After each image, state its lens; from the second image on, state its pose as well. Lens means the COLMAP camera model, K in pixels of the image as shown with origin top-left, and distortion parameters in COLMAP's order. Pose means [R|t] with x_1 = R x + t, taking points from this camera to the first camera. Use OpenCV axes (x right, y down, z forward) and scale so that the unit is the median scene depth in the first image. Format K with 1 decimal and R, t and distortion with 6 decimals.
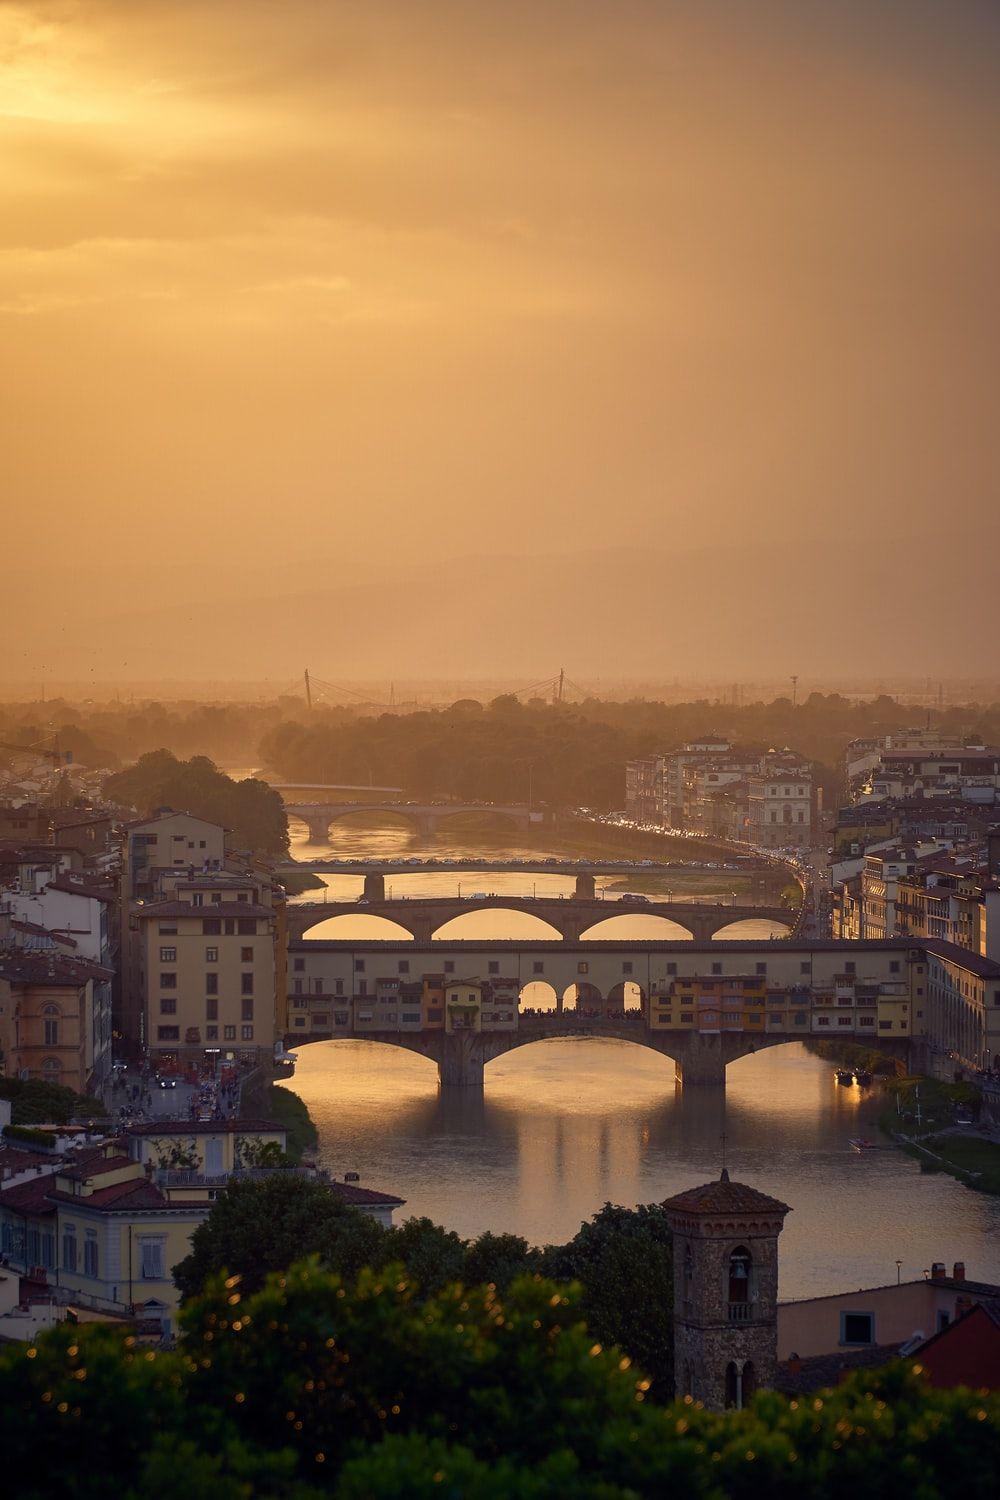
lens RADIAL K [[5011.7, 0, 500.0], [0, 5011.7, 750.0], [0, 0, 1]] dist [-0.406961, 0.401523]
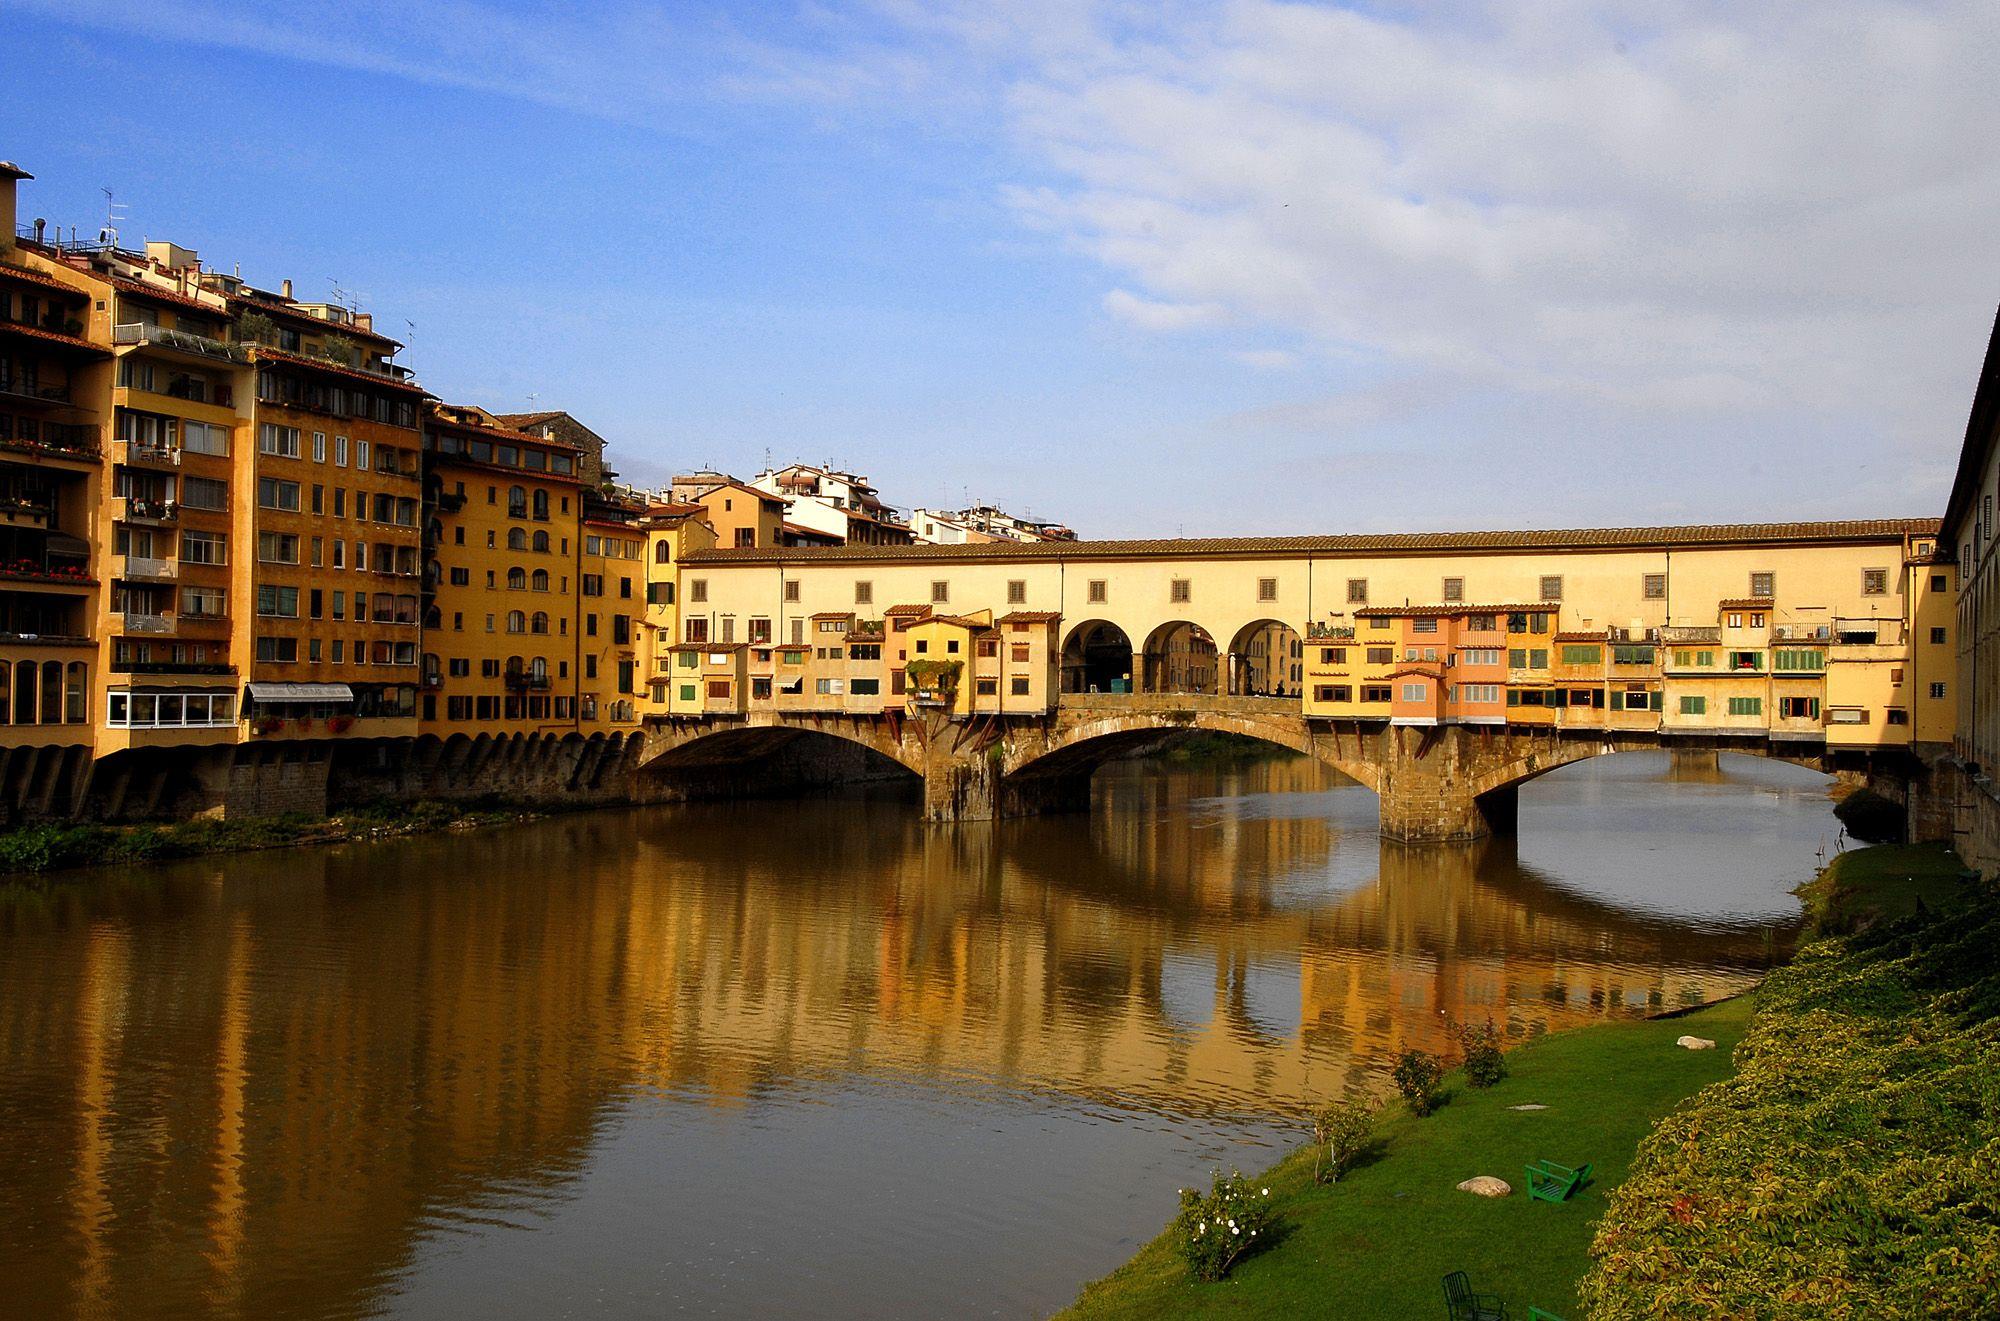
lens RADIAL K [[1877.0, 0, 1000.0], [0, 1877.0, 660.5], [0, 0, 1]] dist [-0.002605, 0.004464]
pose [[0.895119, 0.001974, -0.445823, 0.084005], [-0.010503, 0.999806, -0.016661, 0.053831], [0.445704, 0.019596, 0.894966, 0.826242]]
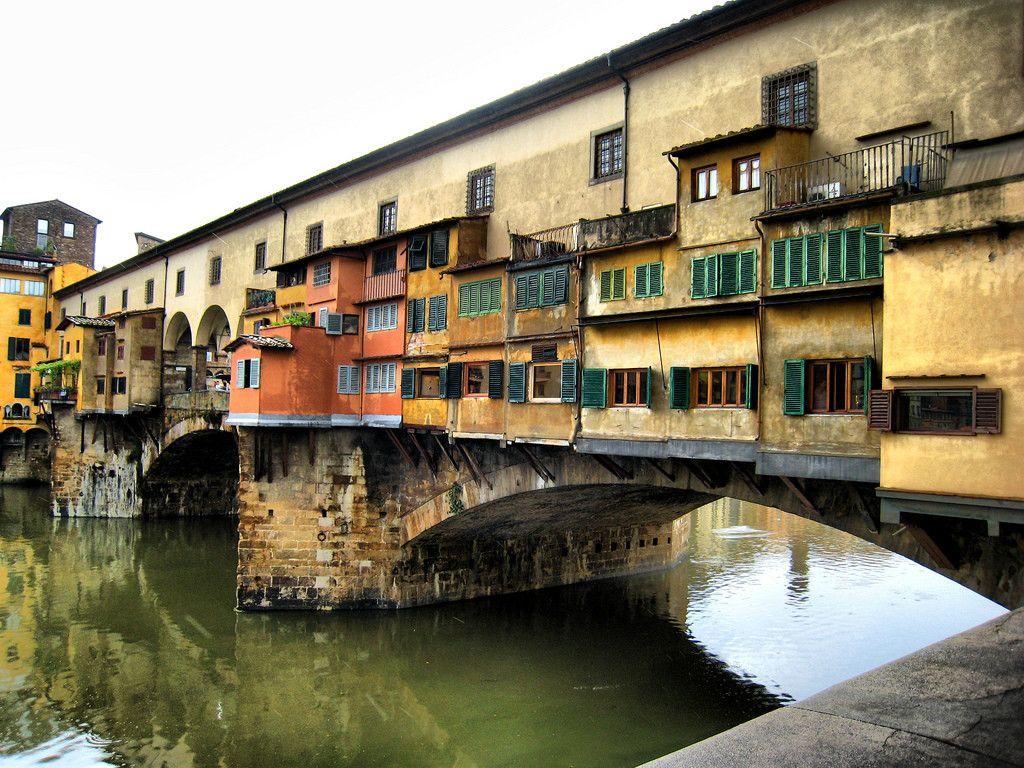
lens RADIAL K [[842.4, 0, 512.0], [0, 842.4, 384.0], [0, 0, 1]] dist [-0.141061, 0.006271]
pose [[0.620964, -0.019467, -0.783597, 0.087648], [-0.026680, 0.998587, -0.045951, 0.055854], [0.783385, 0.049440, 0.619568, 0.978241]]
